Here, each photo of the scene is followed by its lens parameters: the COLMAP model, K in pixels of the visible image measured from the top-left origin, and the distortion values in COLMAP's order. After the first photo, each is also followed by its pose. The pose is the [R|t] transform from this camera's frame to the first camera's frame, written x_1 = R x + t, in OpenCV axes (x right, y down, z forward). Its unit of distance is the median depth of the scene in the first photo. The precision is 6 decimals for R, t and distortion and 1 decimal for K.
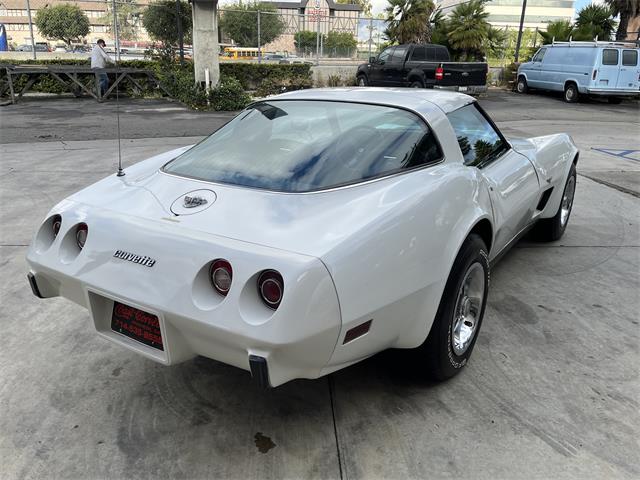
lens RADIAL K [[515.2, 0, 320.0], [0, 515.2, 240.0], [0, 0, 1]] dist [0.103031, -0.136163]
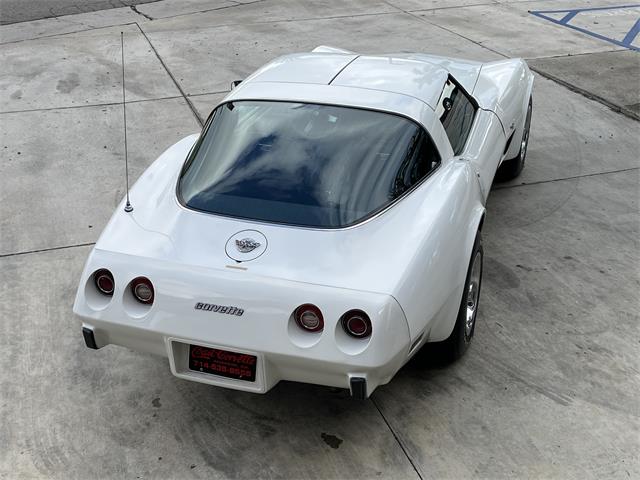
lens RADIAL K [[805.1, 0, 320.0], [0, 805.1, 240.0], [0, 0, 1]] dist [0.204838, -0.723092]
pose [[0.965910, -0.133390, 0.221866, -0.442270], [0.097567, 0.981409, 0.165277, -0.330386], [-0.239787, -0.137995, 0.960968, -0.633681]]
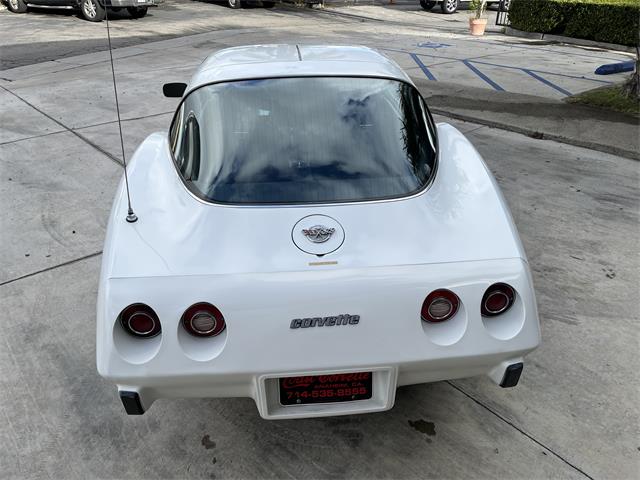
lens RADIAL K [[480.7, 0, 322.5], [0, 480.7, 238.9], [0, 0, 1]] dist [0.079949, -0.103839]
pose [[0.786820, -0.311295, 0.532927, -0.634592], [0.203855, 0.946101, 0.251666, -0.252765], [-0.582545, -0.089376, 0.807870, 0.318891]]
